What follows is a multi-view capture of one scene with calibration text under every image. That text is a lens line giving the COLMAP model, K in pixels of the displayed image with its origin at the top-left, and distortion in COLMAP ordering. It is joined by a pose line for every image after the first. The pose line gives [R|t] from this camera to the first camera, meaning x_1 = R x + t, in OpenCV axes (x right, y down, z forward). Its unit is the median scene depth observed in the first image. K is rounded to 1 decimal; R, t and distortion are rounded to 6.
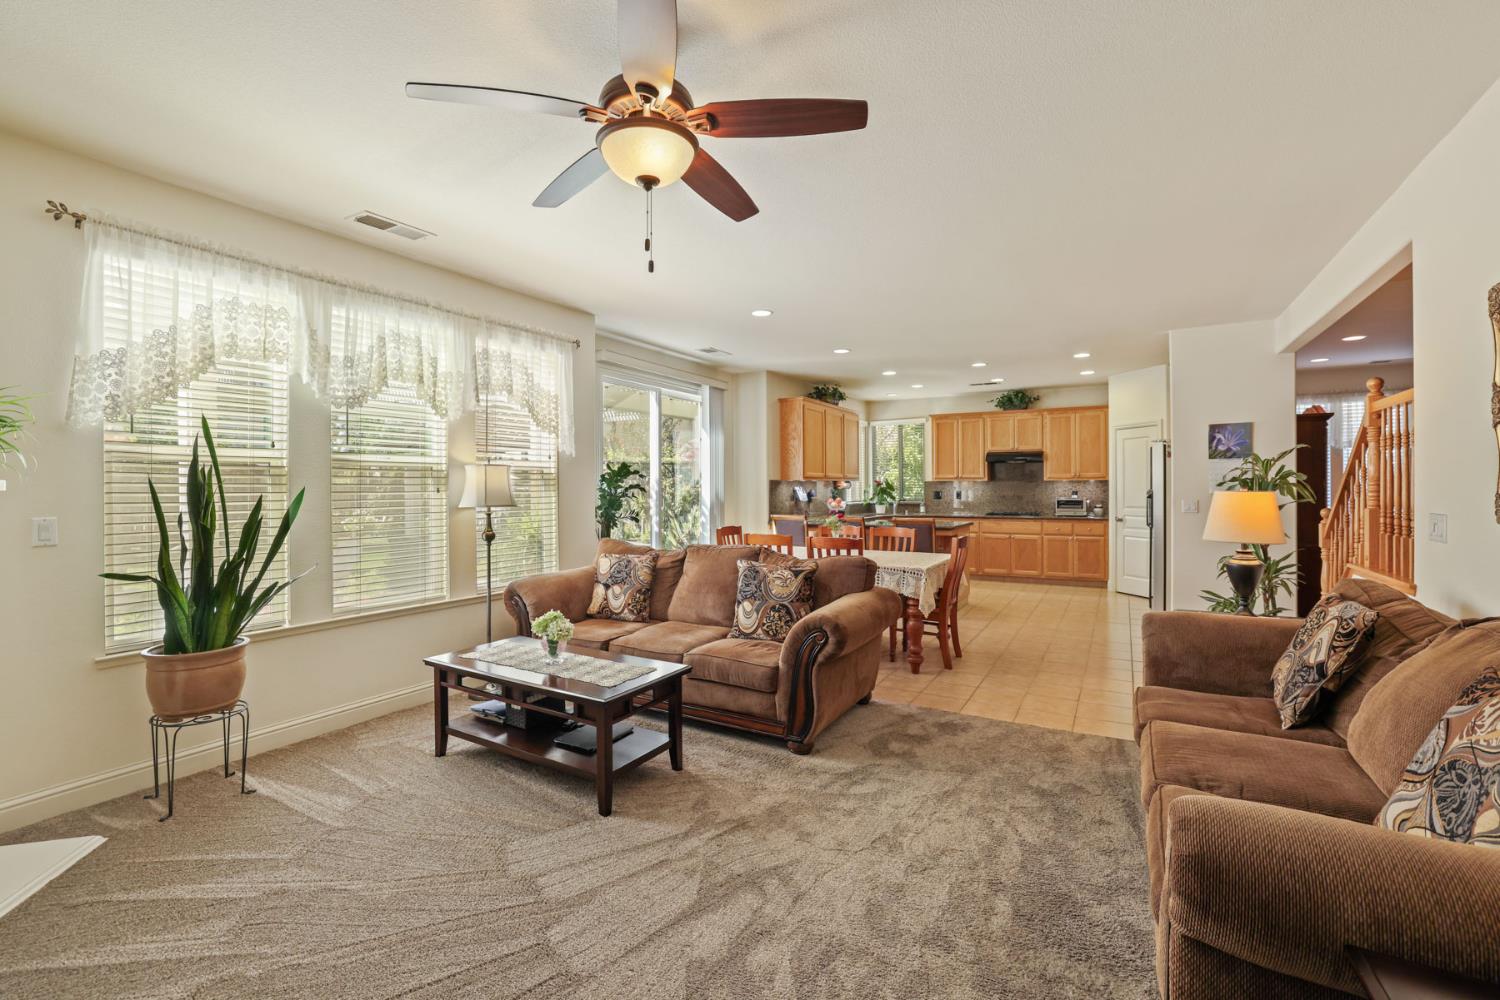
lens RADIAL K [[670.1, 0, 763.5], [0, 670.1, 487.0], [0, 0, 1]] dist [-0.038628, 0.014408]
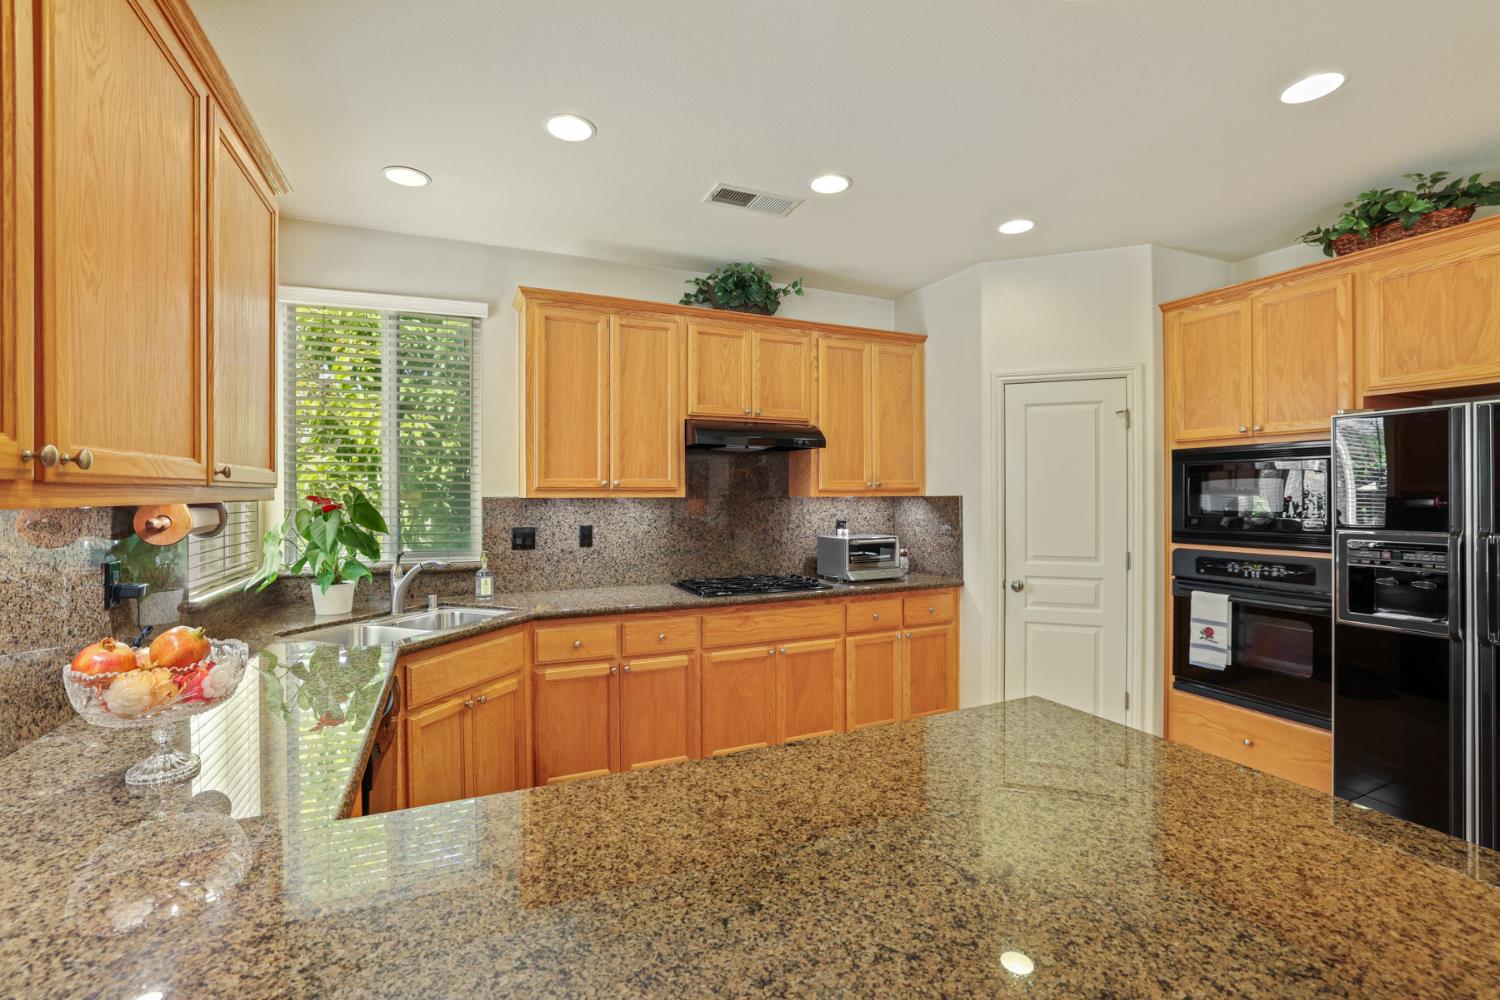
lens RADIAL K [[670.1, 0, 755.2], [0, 670.1, 498.6], [0, 0, 1]] dist [-0.038628, 0.014408]
pose [[0.610205, -0.007972, 0.792203, 0.232414], [0.001176, 0.999957, 0.009157, -0.038077], [-0.792242, -0.004656, 0.610189, 2.464451]]
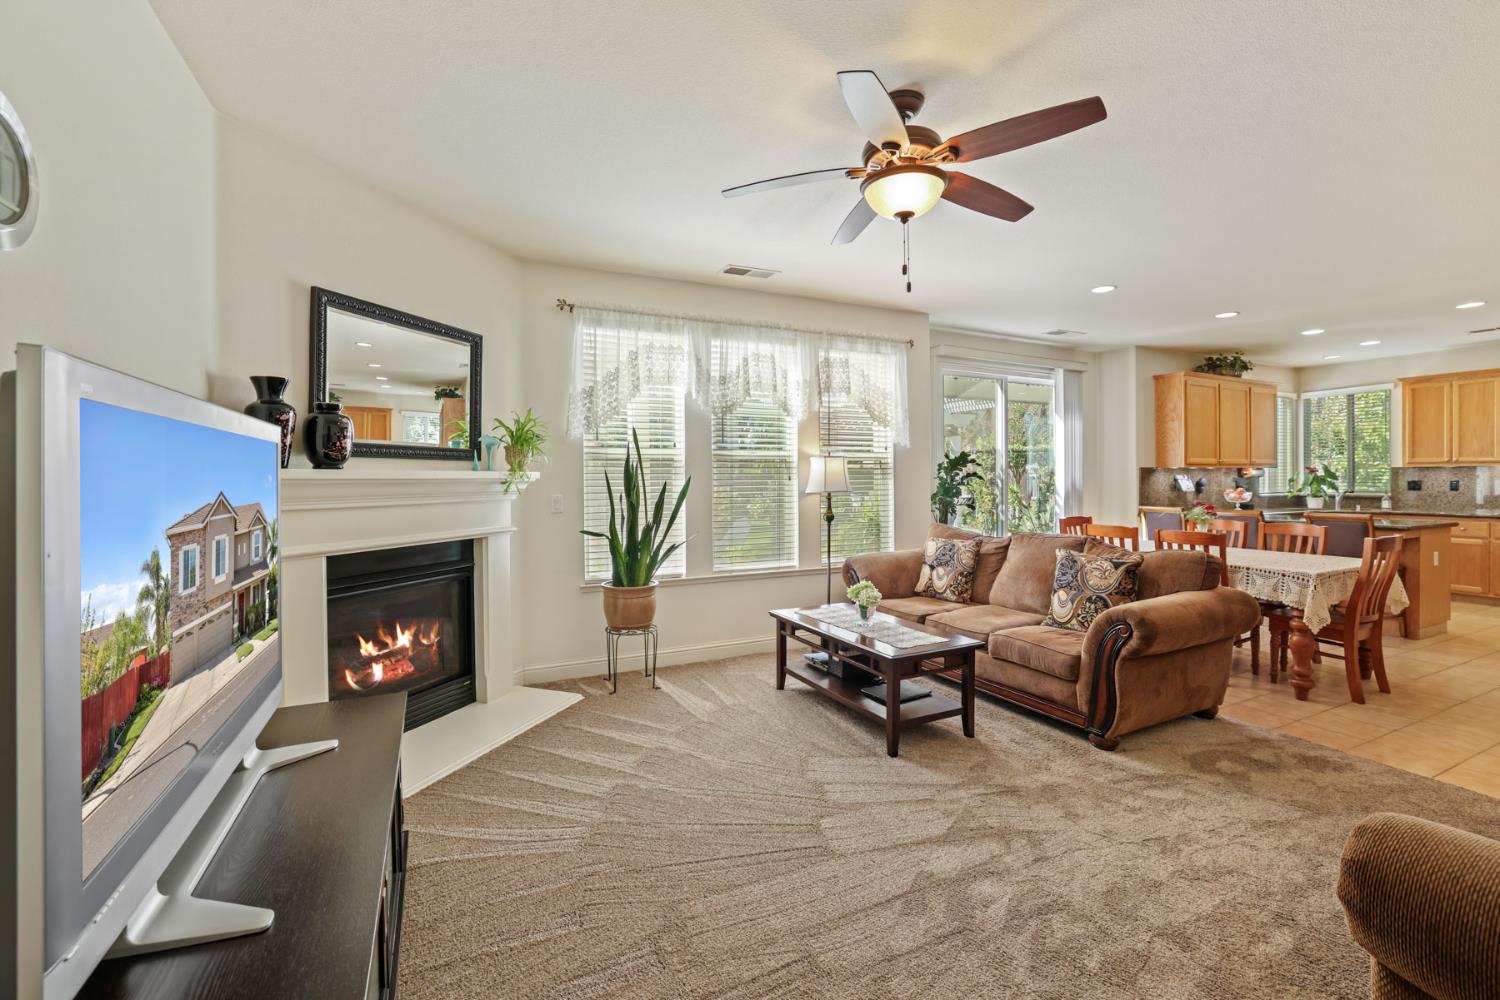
lens RADIAL K [[670.1, 0, 732.3], [0, 670.1, 481.5], [0, 0, 1]] dist [-0.038628, 0.014408]
pose [[0.825469, 0.002245, -0.564443, 0.154669], [0.002193, 0.999972, 0.007184, 0.002578], [0.564444, -0.007168, 0.825440, -0.097926]]
